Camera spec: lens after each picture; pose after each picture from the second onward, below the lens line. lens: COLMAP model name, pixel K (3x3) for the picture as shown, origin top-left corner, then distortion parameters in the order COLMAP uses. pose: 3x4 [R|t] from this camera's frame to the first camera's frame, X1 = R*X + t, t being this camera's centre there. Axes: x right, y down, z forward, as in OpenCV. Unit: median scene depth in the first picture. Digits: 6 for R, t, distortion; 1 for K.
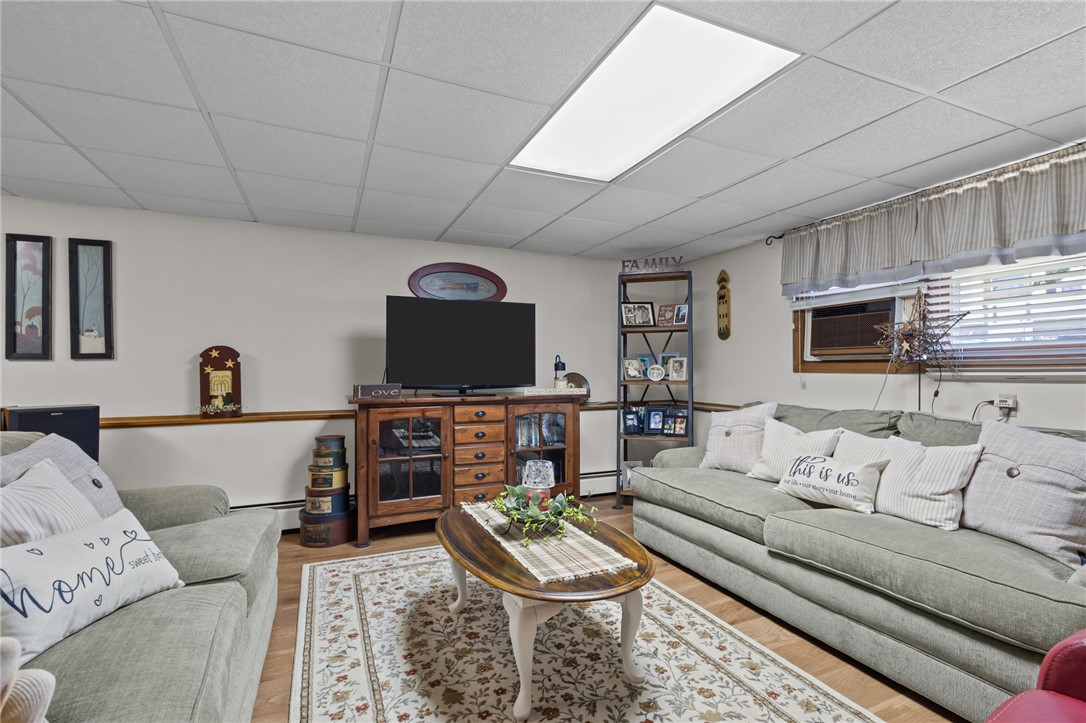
lens RADIAL K [[509.0, 0, 544.1], [0, 509.0, 360.3], [0, 0, 1]] dist [0.006231, -0.000671]
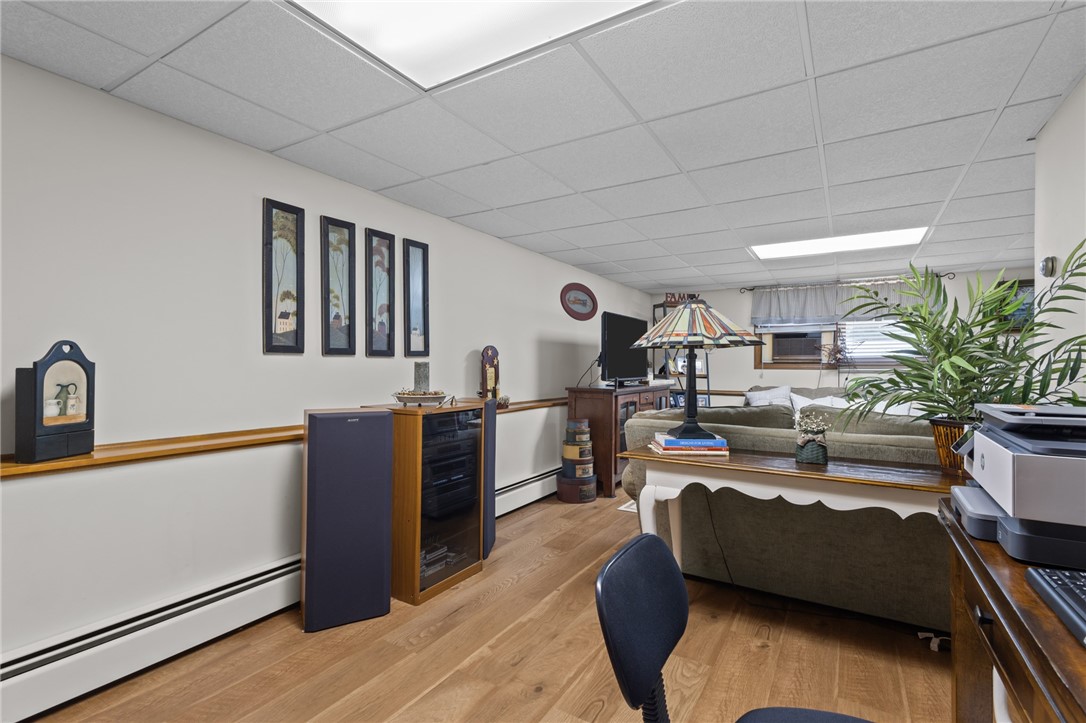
lens RADIAL K [[509.0, 0, 541.1], [0, 509.0, 366.1], [0, 0, 1]] dist [0.006231, -0.000671]
pose [[0.818577, 0.003515, 0.574387, -1.278763], [-0.016612, 0.999708, 0.017558, -0.005475], [-0.574157, -0.023914, 0.818396, 0.003058]]
